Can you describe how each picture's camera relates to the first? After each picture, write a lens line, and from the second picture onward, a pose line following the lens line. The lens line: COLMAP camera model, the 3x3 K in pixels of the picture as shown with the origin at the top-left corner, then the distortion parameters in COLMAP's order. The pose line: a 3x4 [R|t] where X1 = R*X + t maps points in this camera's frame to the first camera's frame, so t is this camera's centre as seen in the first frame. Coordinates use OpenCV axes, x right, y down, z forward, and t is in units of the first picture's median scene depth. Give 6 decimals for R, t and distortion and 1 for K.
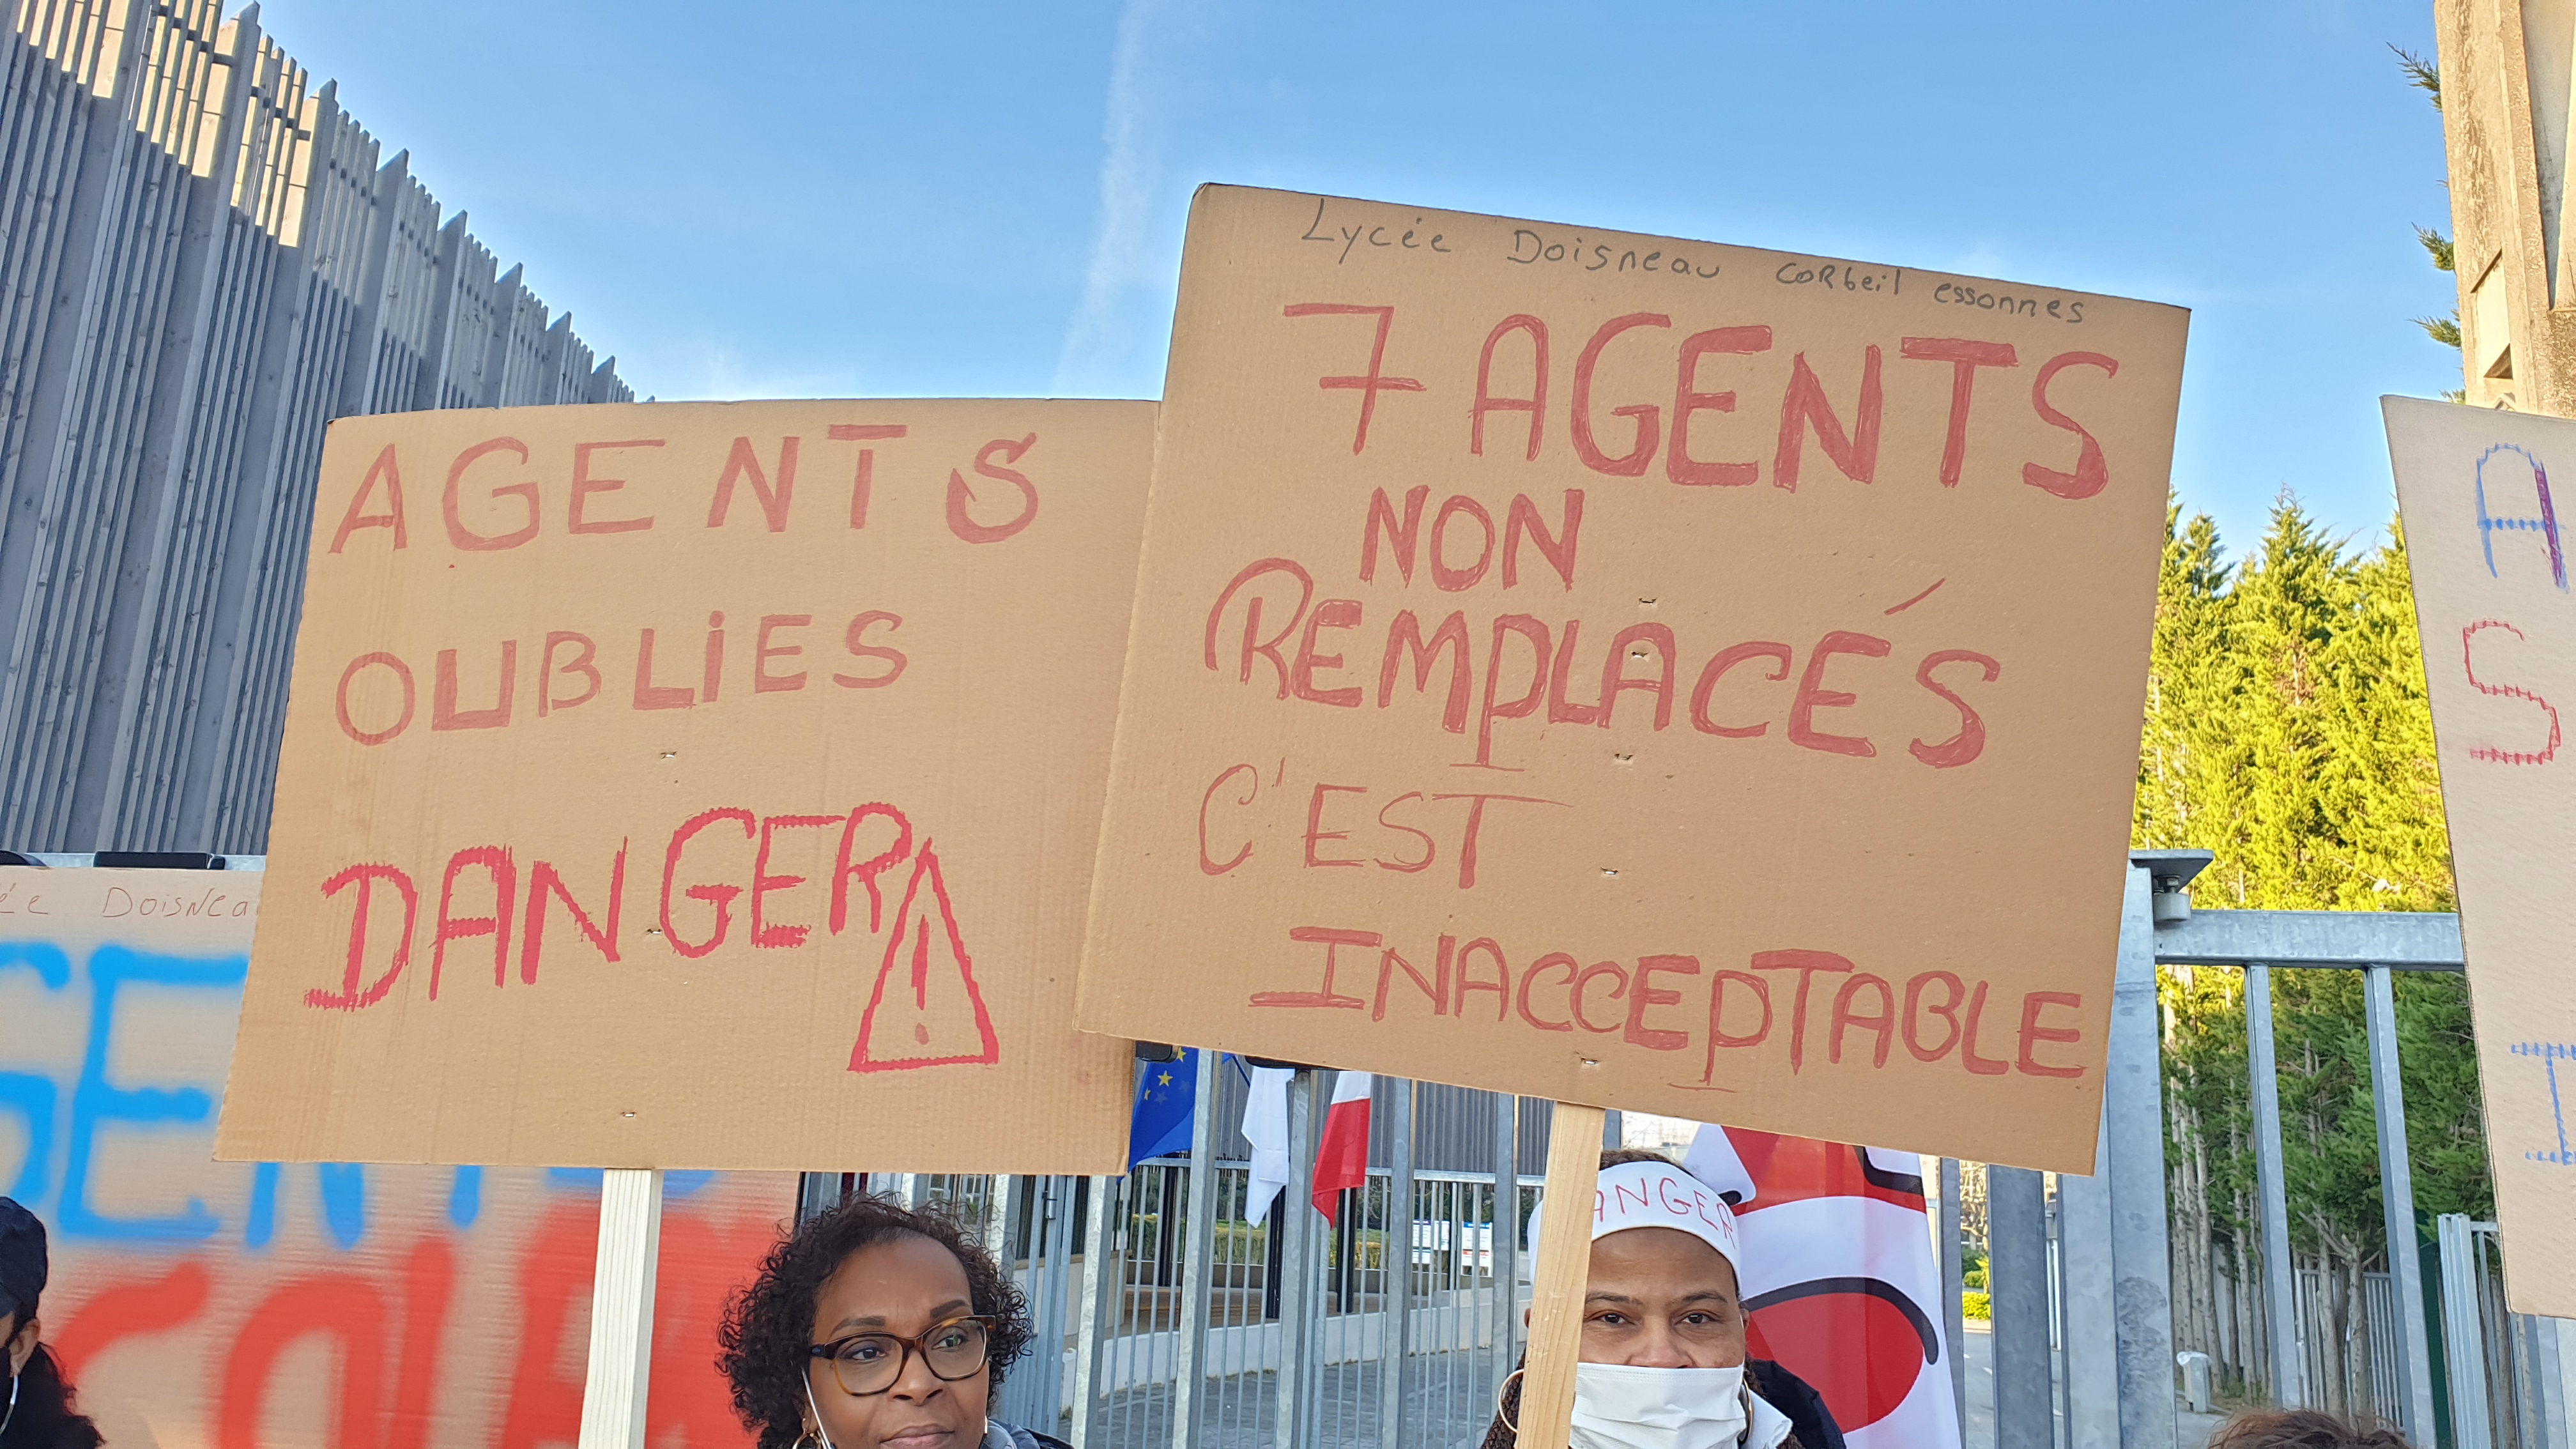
lens RADIAL K [[2035.5, 0, 1288.0], [0, 2035.5, 724.5], [0, 0, 1]] dist [-0.001453, -0.004191]
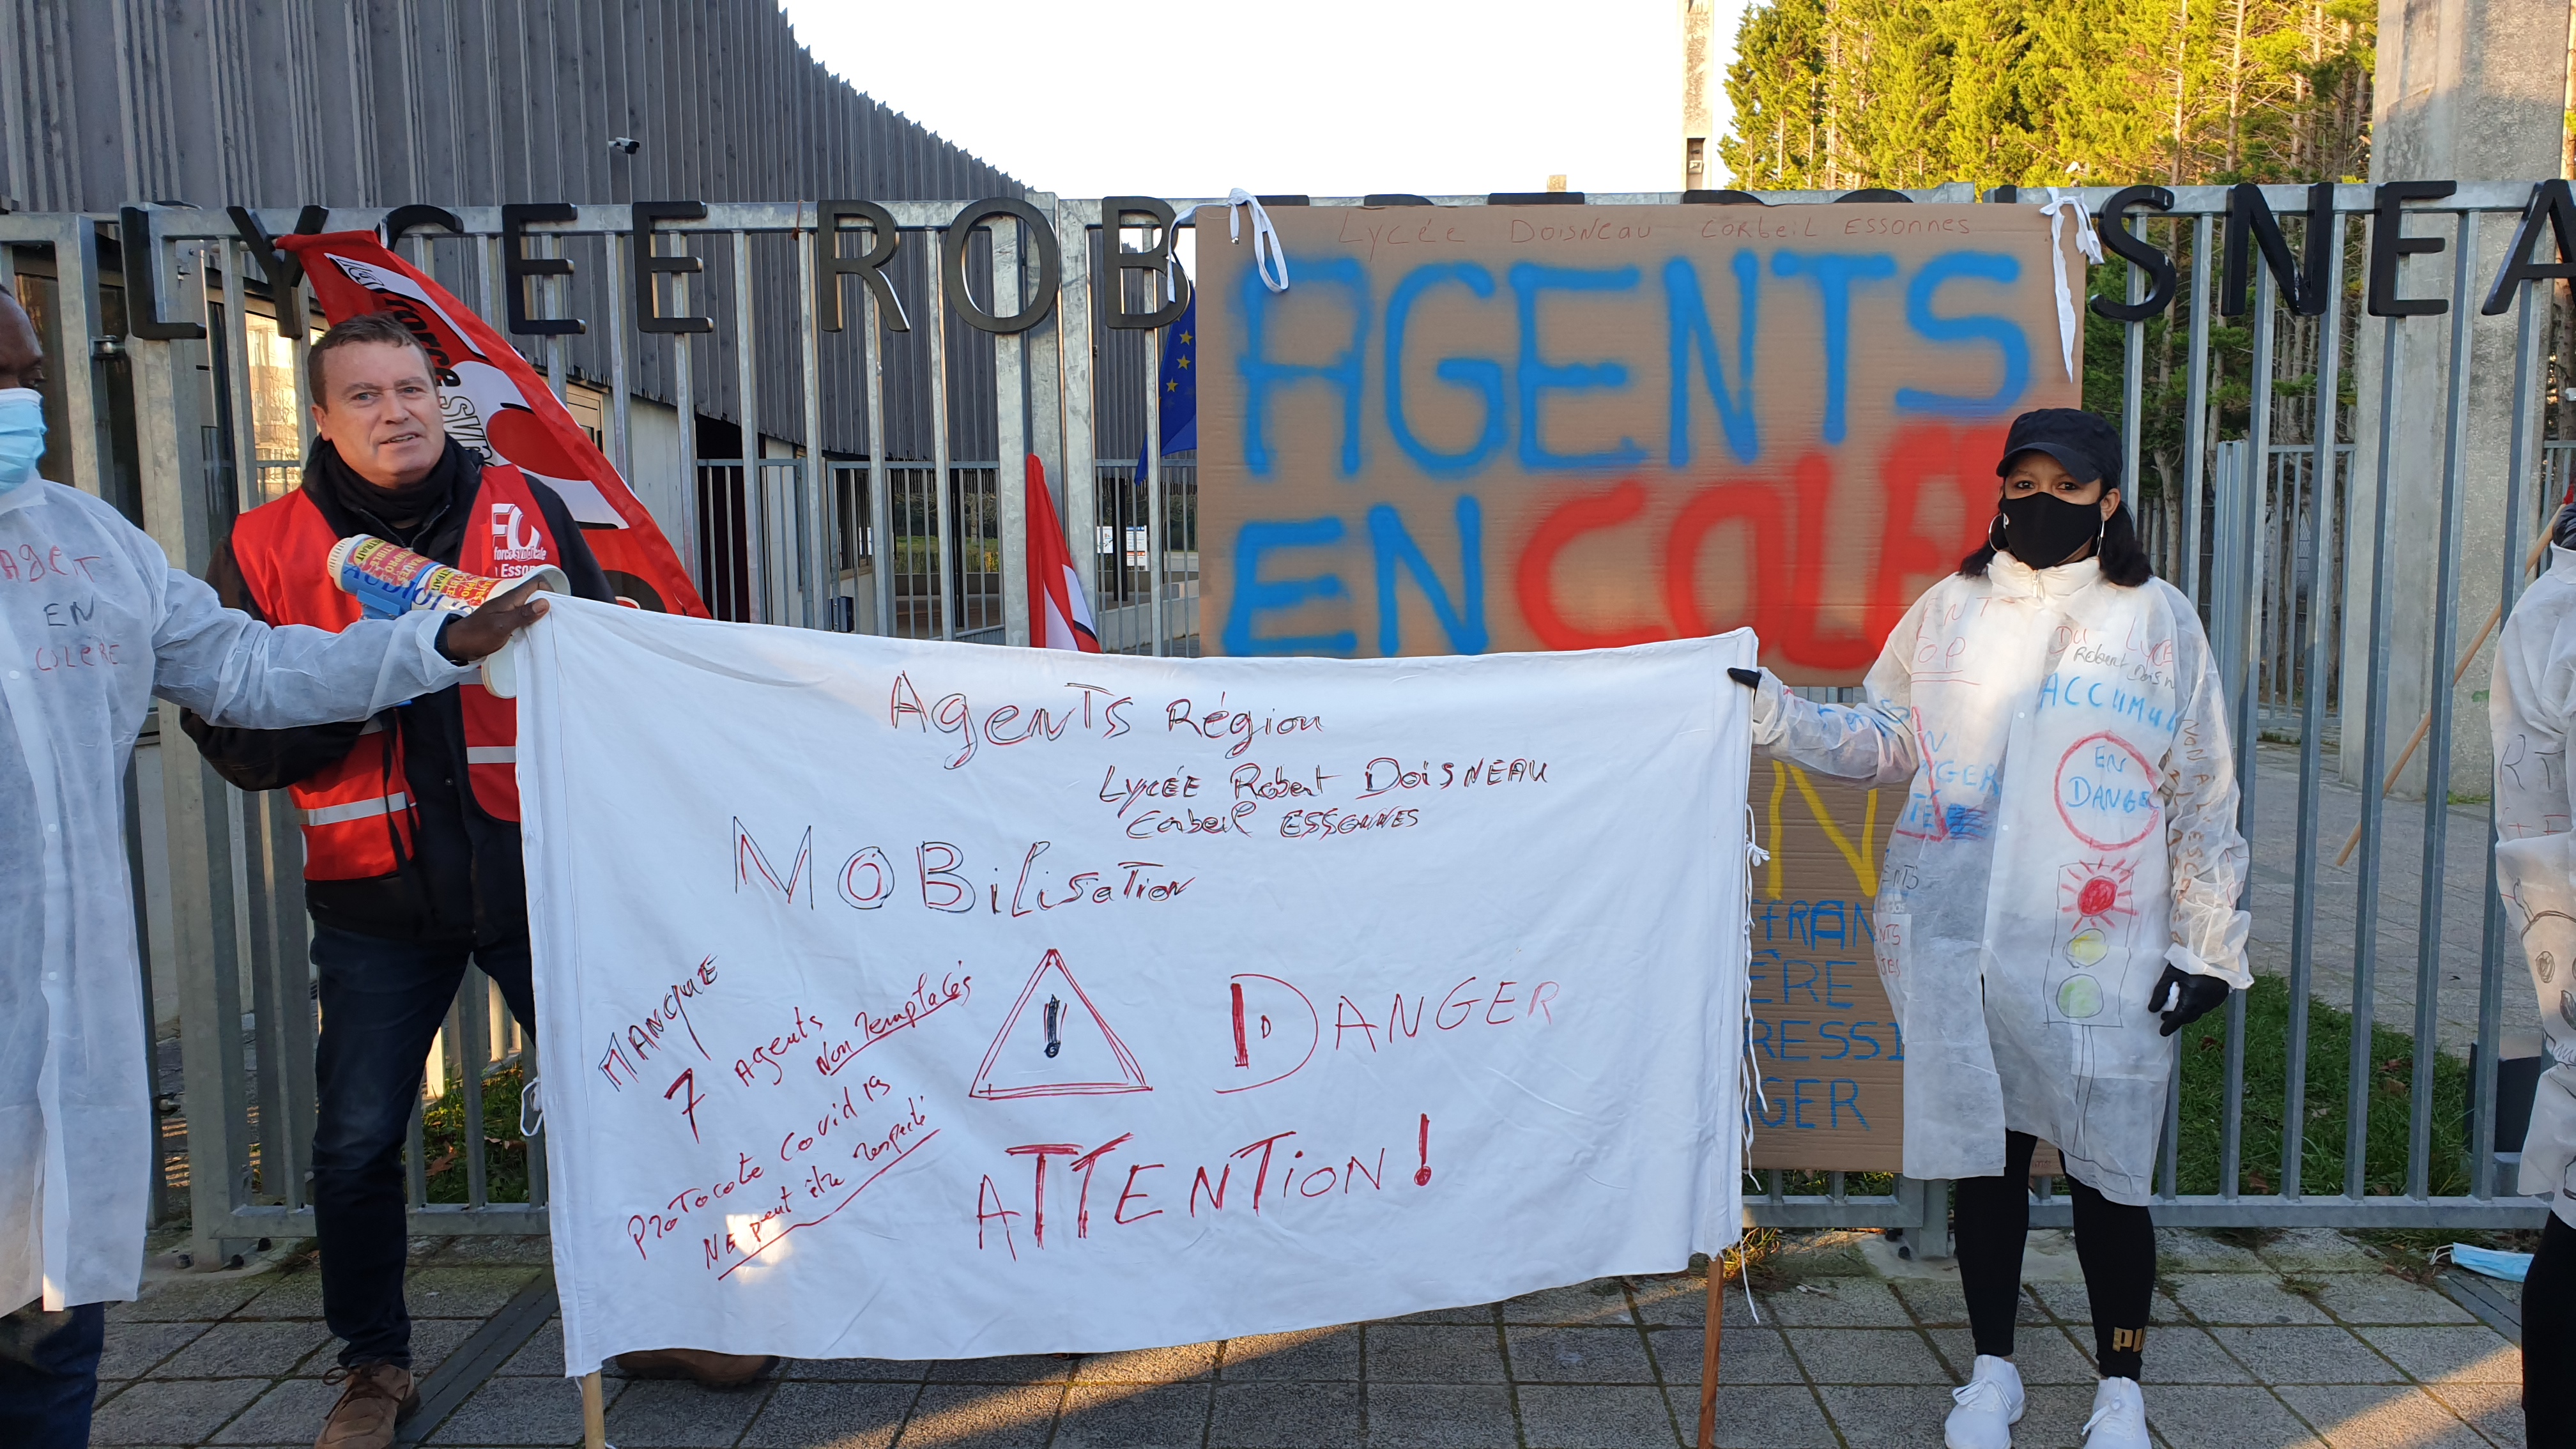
lens RADIAL K [[2033.7, 0, 1317.2], [0, 2033.7, 739.4], [0, 0, 1]] dist [-0.003176, 0.043731]
pose [[0.976816, -0.076691, 0.199870, -0.100358], [0.004745, 0.941158, 0.337935, -0.004557], [-0.214026, -0.329152, 0.919702, -0.039694]]
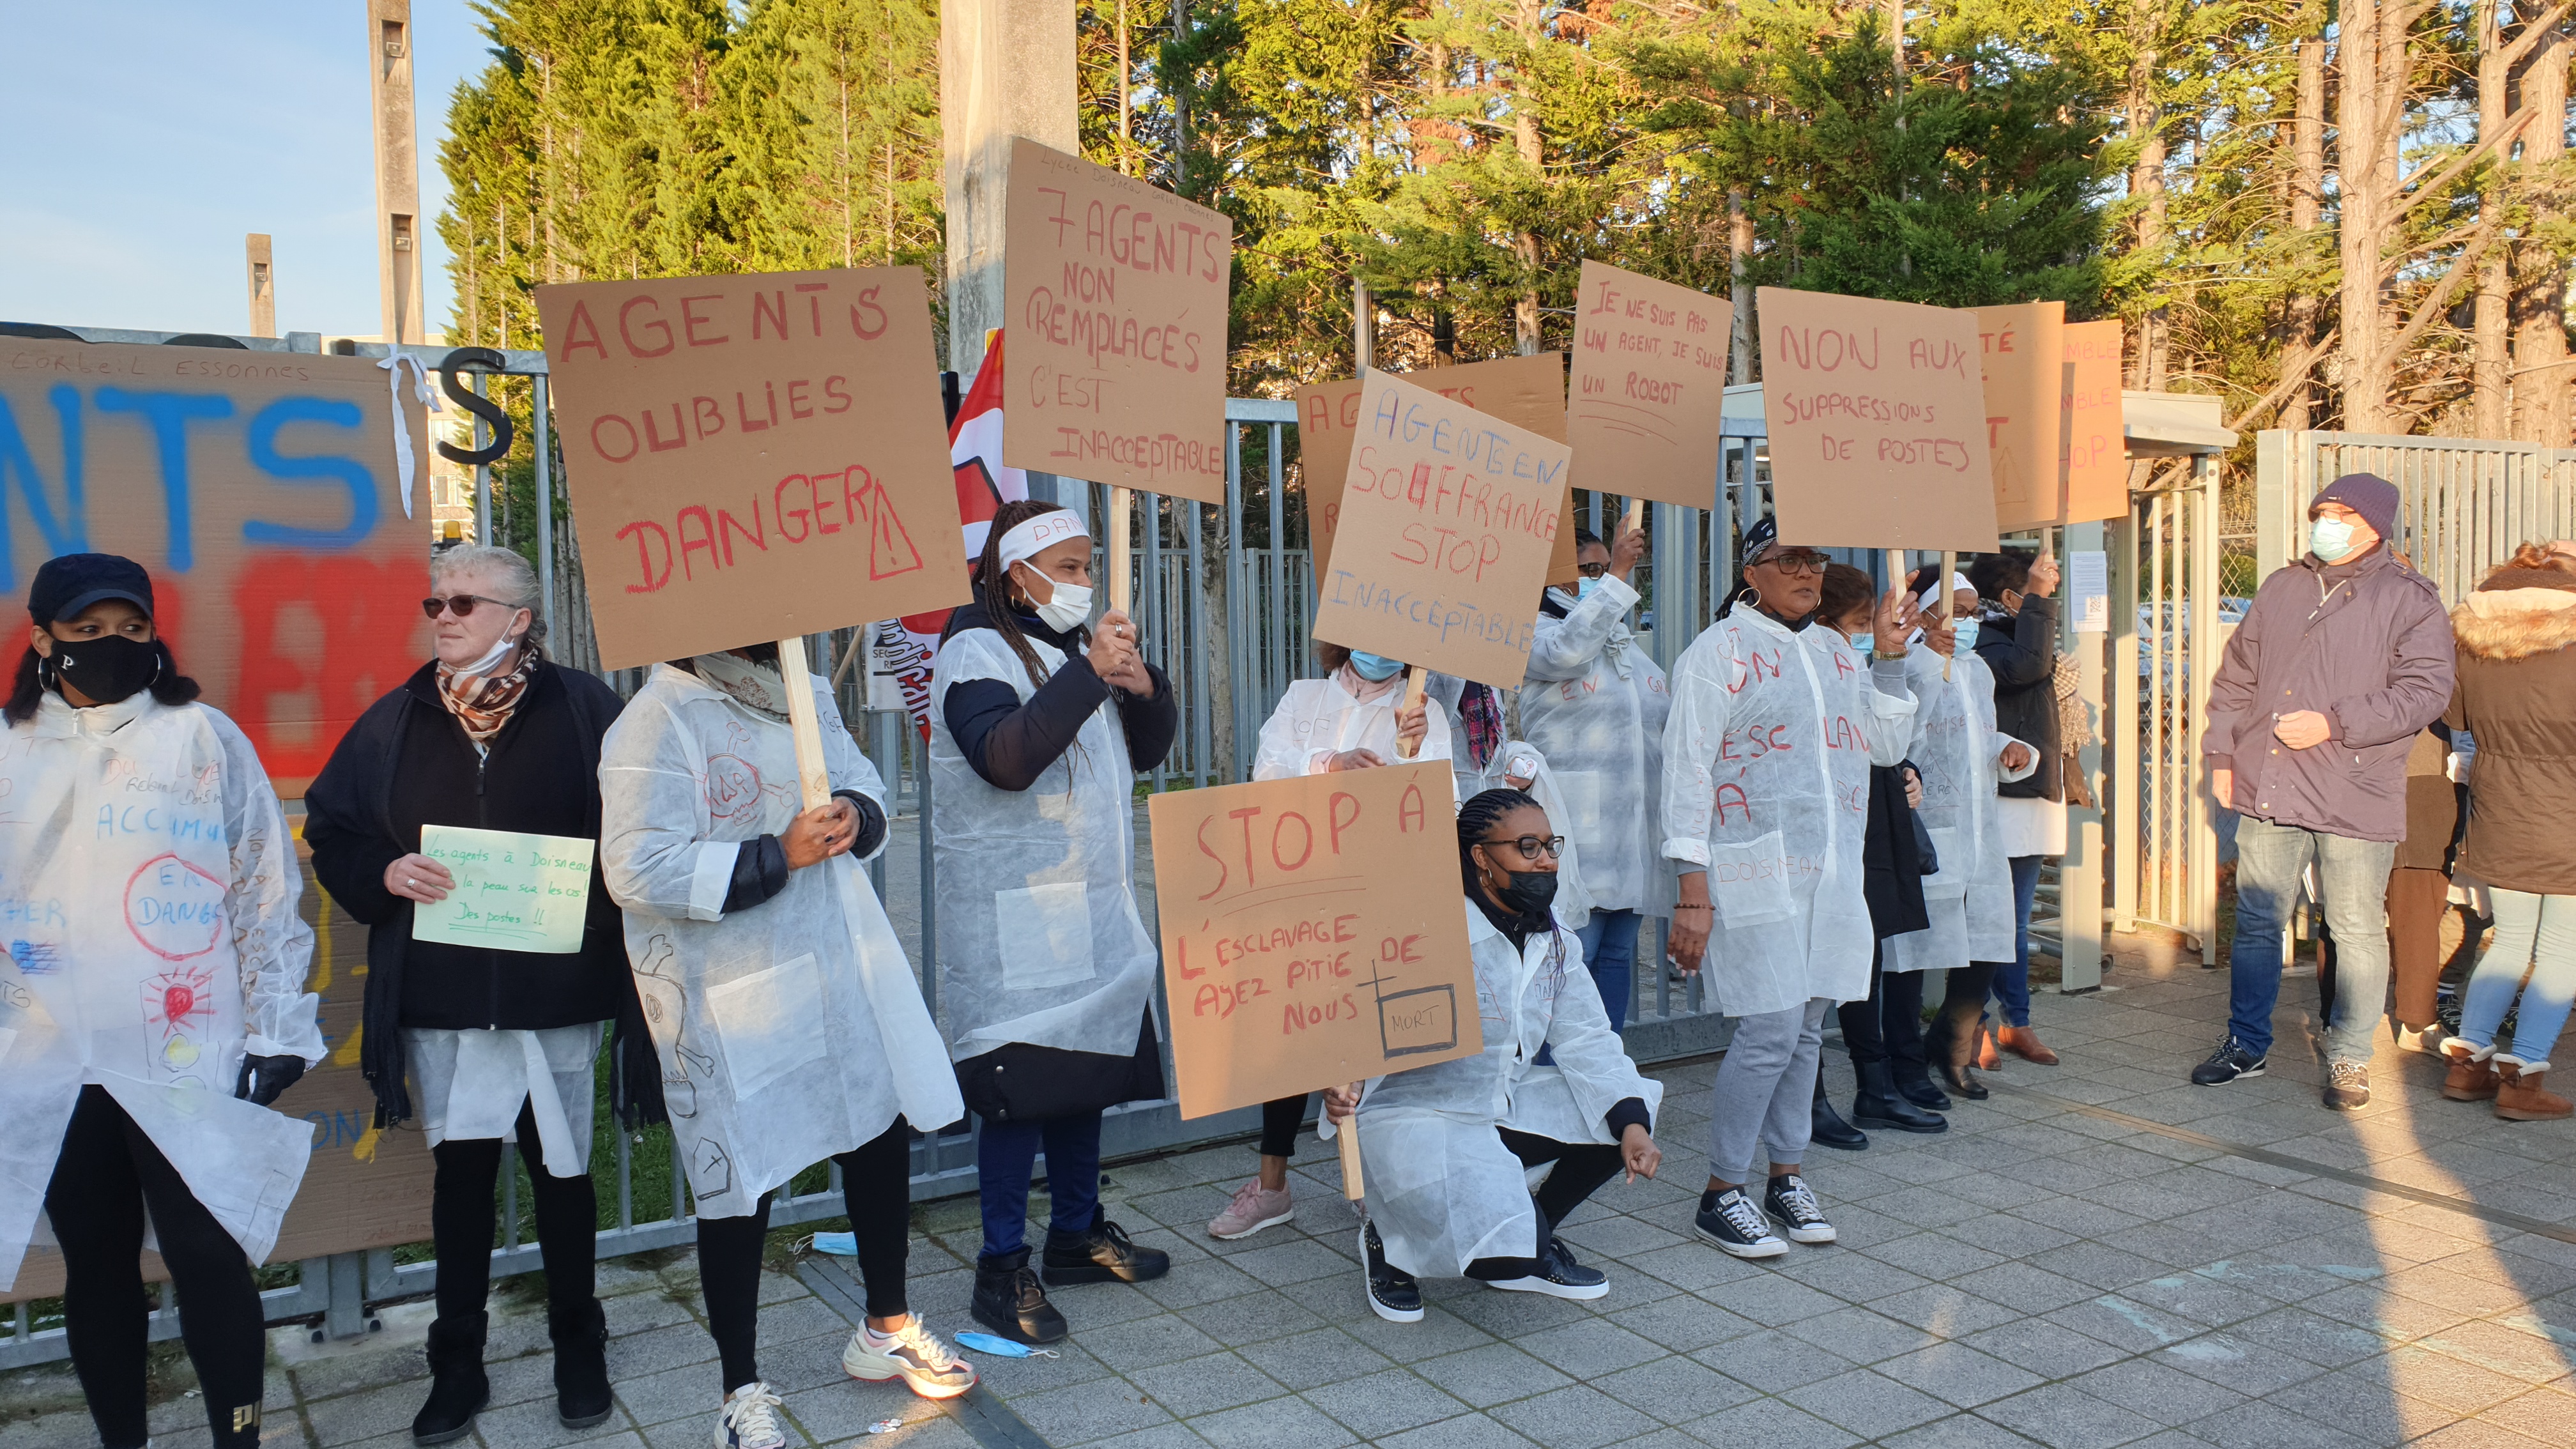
lens RADIAL K [[2029.2, 0, 1318.7], [0, 2029.2, 729.5], [0, 0, 1]] dist [-0.026265, 0.072792]
pose [[0.702529, -0.105808, 0.703746, -0.083337], [-0.116369, 0.958496, 0.260277, -0.012465], [-0.702077, -0.264746, 0.661058, -0.067182]]
